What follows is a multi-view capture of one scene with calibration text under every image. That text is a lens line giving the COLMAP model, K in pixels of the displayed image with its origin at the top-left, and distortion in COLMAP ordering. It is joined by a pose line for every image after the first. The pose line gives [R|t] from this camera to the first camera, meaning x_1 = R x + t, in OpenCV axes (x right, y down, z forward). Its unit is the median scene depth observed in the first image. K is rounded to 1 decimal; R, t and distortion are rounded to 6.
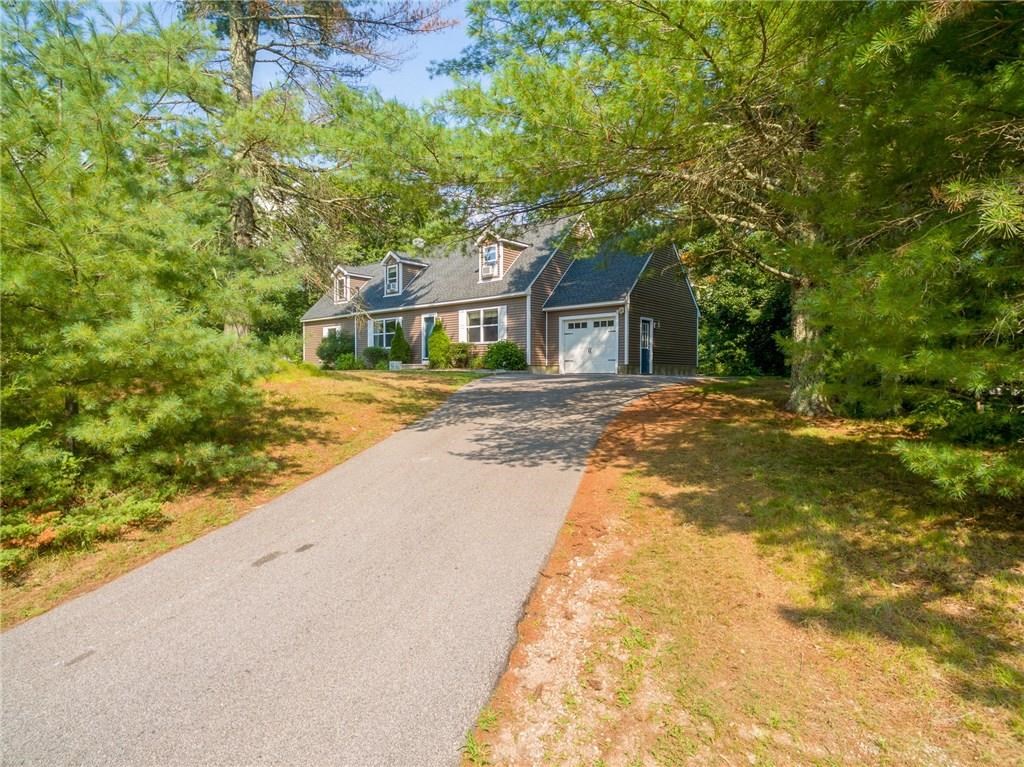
lens RADIAL K [[571.5, 0, 508.0], [0, 571.5, 386.4], [0, 0, 1]] dist [0.021084, 0.000705]
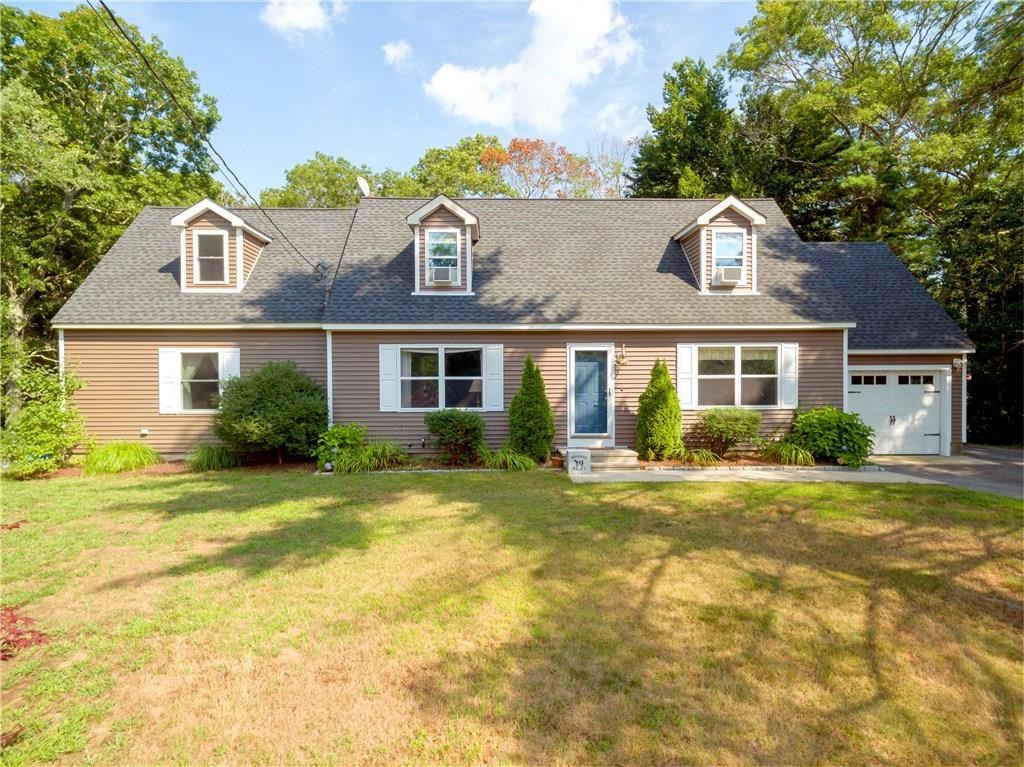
lens RADIAL K [[571.5, 0, 508.0], [0, 571.5, 386.4], [0, 0, 1]] dist [0.021084, 0.000705]
pose [[0.736391, -0.014729, 0.676396, -0.579940], [0.017845, 0.999838, 0.002345, -0.103351], [-0.676321, 0.010343, 0.736534, 0.764057]]
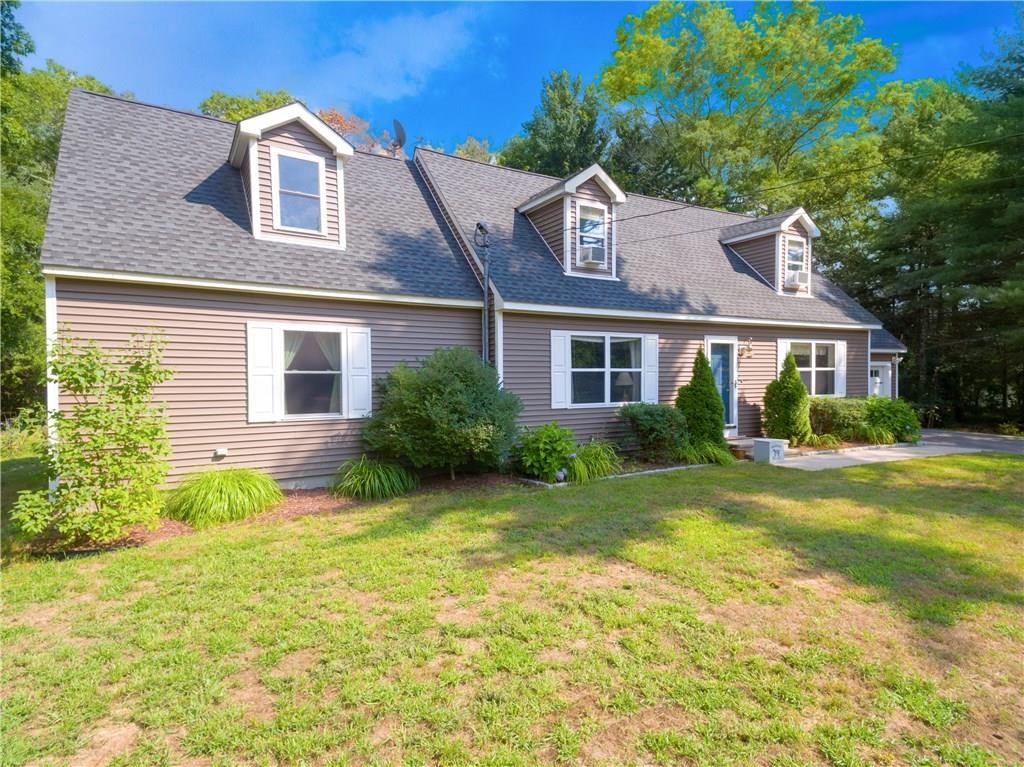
lens RADIAL K [[557.6, 0, 517.0], [0, 557.6, 388.8], [0, 0, 1]] dist [0.127719, -0.000208]
pose [[0.314192, -0.019623, 0.949157, -0.740103], [0.027358, 0.999558, 0.011609, -0.102535], [-0.948965, 0.022320, 0.314590, 1.127965]]
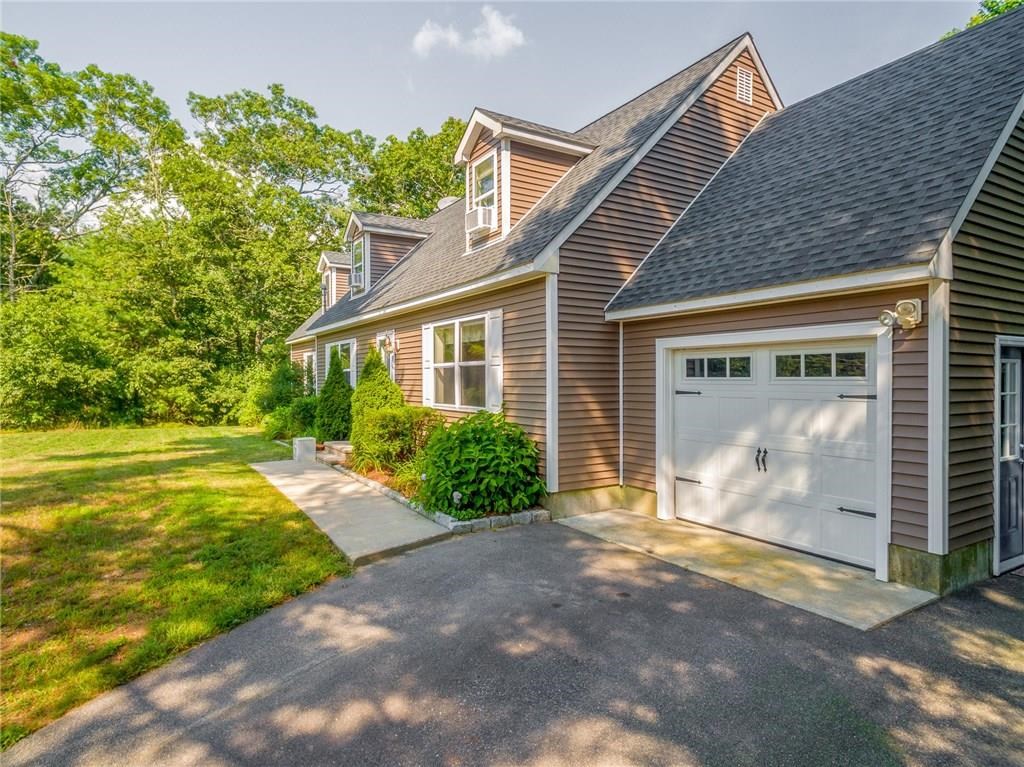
lens RADIAL K [[571.5, 0, 508.0], [0, 571.5, 386.4], [0, 0, 1]] dist [0.021084, 0.000705]
pose [[0.957018, 0.003133, -0.290012, 0.099932], [-0.005324, 0.999963, -0.006767, -0.089979], [0.289980, 0.008020, 0.956999, 0.655263]]
